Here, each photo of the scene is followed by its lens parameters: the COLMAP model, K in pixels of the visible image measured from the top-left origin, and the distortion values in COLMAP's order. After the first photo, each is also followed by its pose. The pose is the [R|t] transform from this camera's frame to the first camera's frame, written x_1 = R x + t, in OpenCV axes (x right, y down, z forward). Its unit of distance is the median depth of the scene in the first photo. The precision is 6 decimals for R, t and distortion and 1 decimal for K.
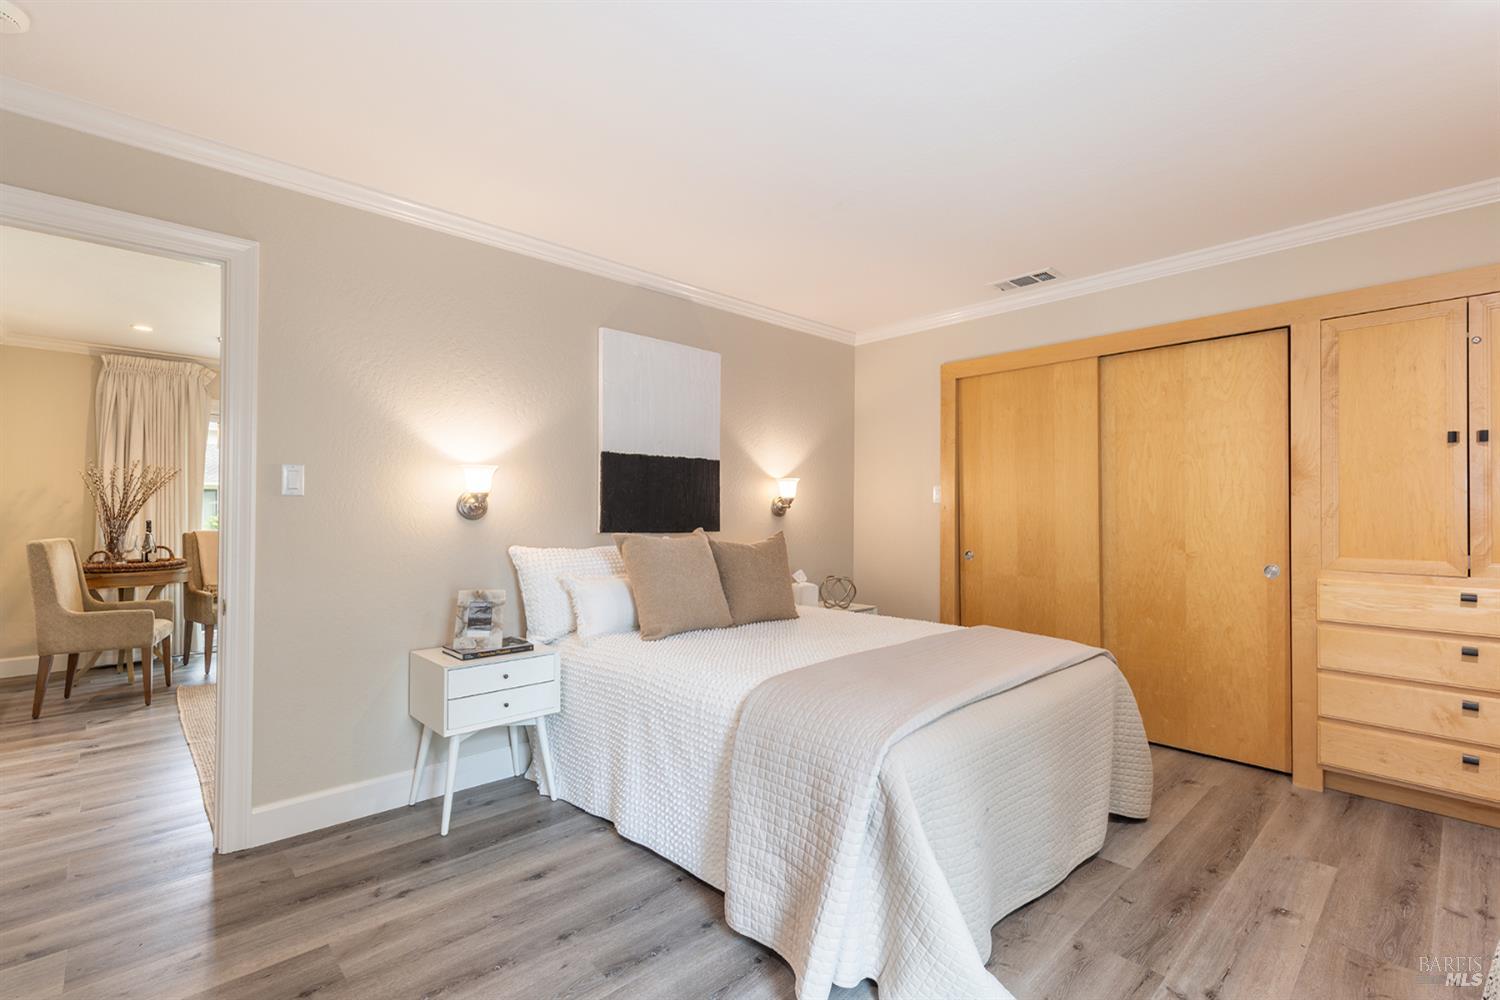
lens RADIAL K [[667.5, 0, 753.4], [0, 667.5, 501.5], [0, 0, 1]] dist [0.004862, -0.000114]
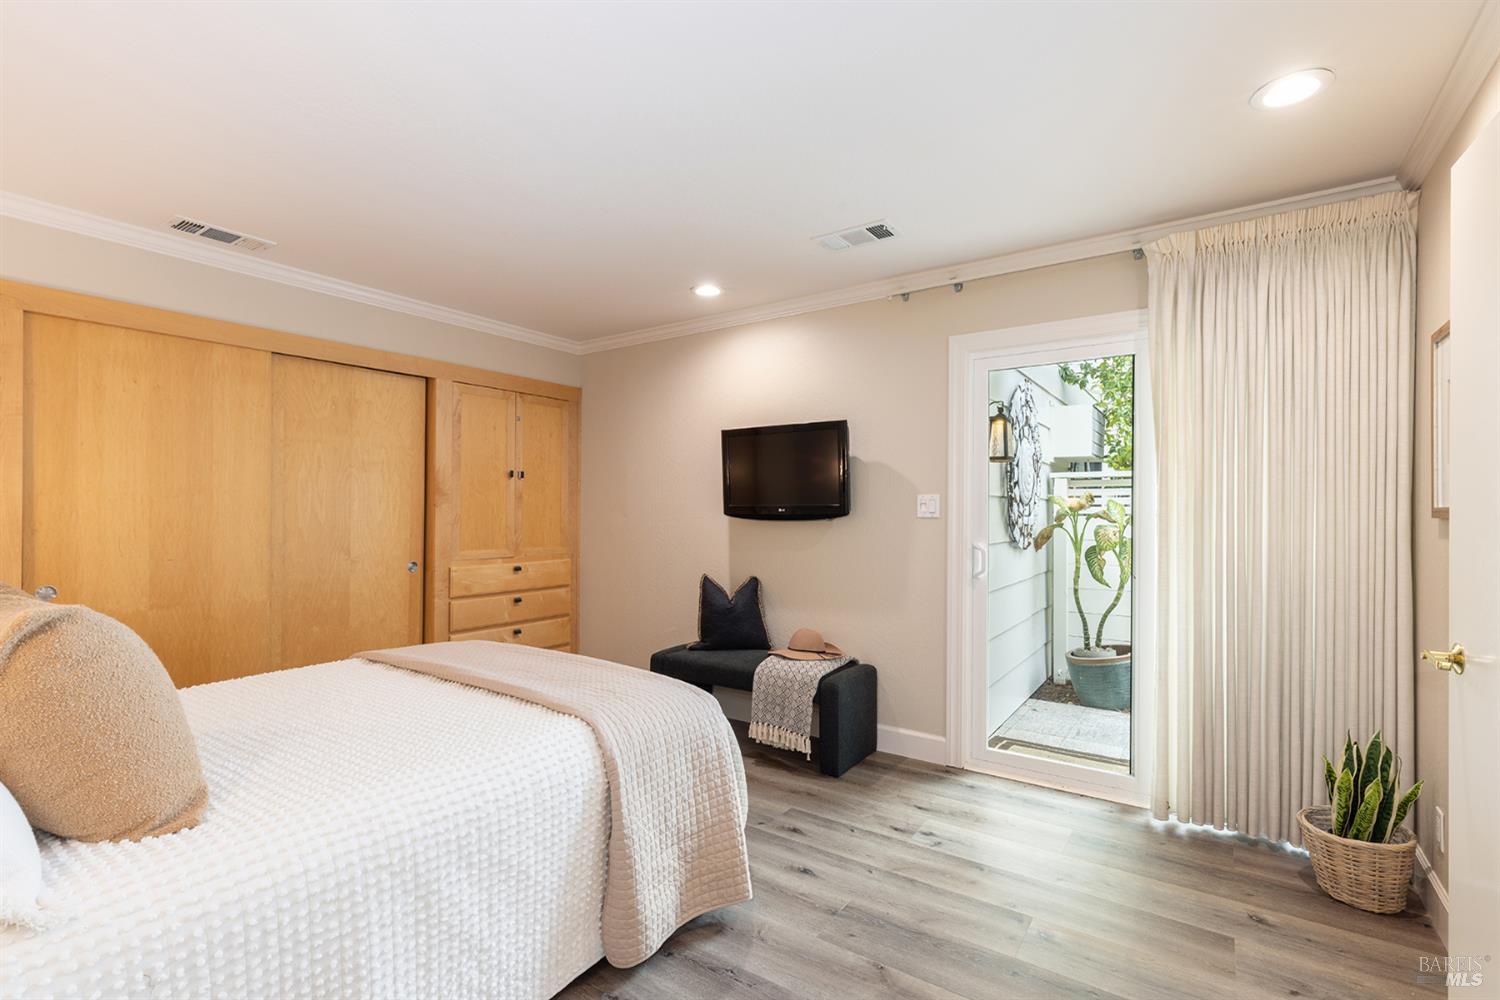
lens RADIAL K [[667.5, 0, 762.2], [0, 667.5, 507.0], [0, 0, 1]] dist [0.004862, -0.000114]
pose [[-0.203572, 0.000825, 0.979060, -0.577080], [-0.014385, 0.999889, -0.003833, -0.012714], [-0.978954, -0.014864, -0.203538, 0.586710]]
